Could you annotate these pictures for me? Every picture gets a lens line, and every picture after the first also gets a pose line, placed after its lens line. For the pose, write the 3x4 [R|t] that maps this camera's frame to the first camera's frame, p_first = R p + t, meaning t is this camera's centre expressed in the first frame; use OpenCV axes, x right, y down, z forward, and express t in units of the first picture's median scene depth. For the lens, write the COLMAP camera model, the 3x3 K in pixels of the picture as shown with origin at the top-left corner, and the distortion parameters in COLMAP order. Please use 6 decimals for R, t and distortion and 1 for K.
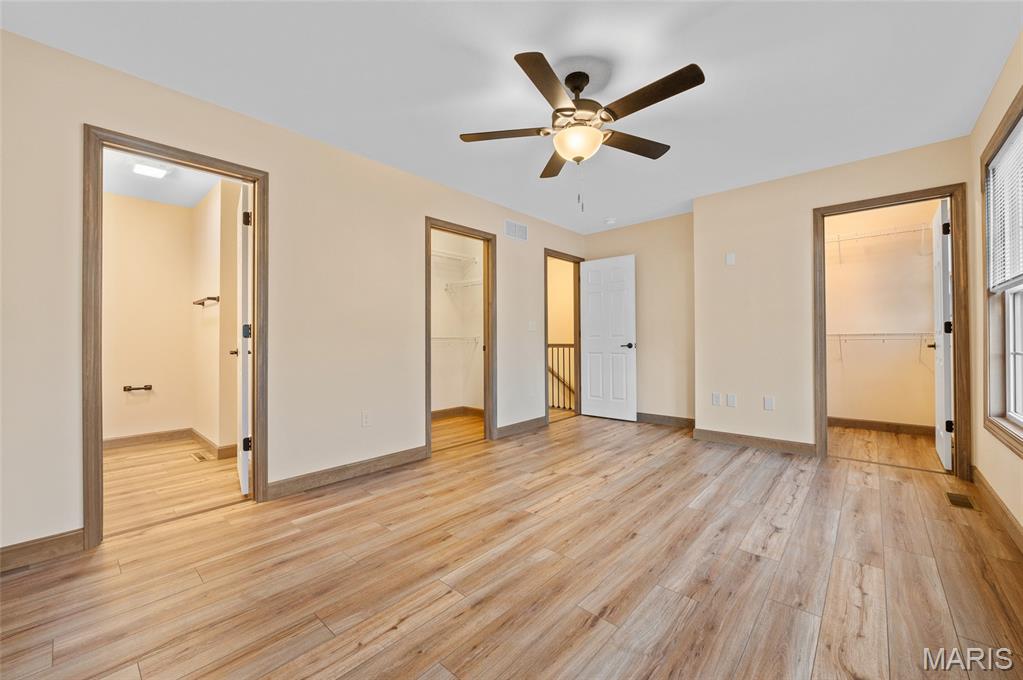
lens RADIAL K [[402.8, 0, 513.3], [0, 402.8, 335.6], [0, 0, 1]] dist [-0.003367, -0.000325]
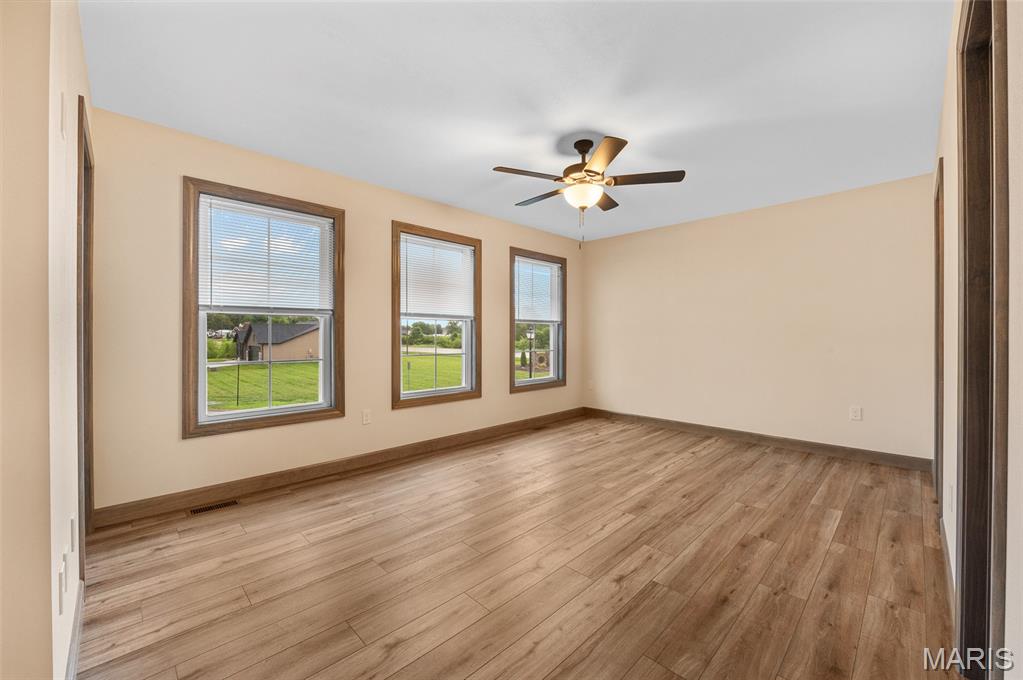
lens RADIAL K [[402.8, 0, 513.3], [0, 402.8, 335.6], [0, 0, 1]] dist [-0.003367, -0.000325]
pose [[-0.998041, 0.005938, 0.062287, 0.274710], [0.005470, 0.999956, -0.007680, -0.024651], [-0.062330, -0.007324, -0.998029, 2.054252]]
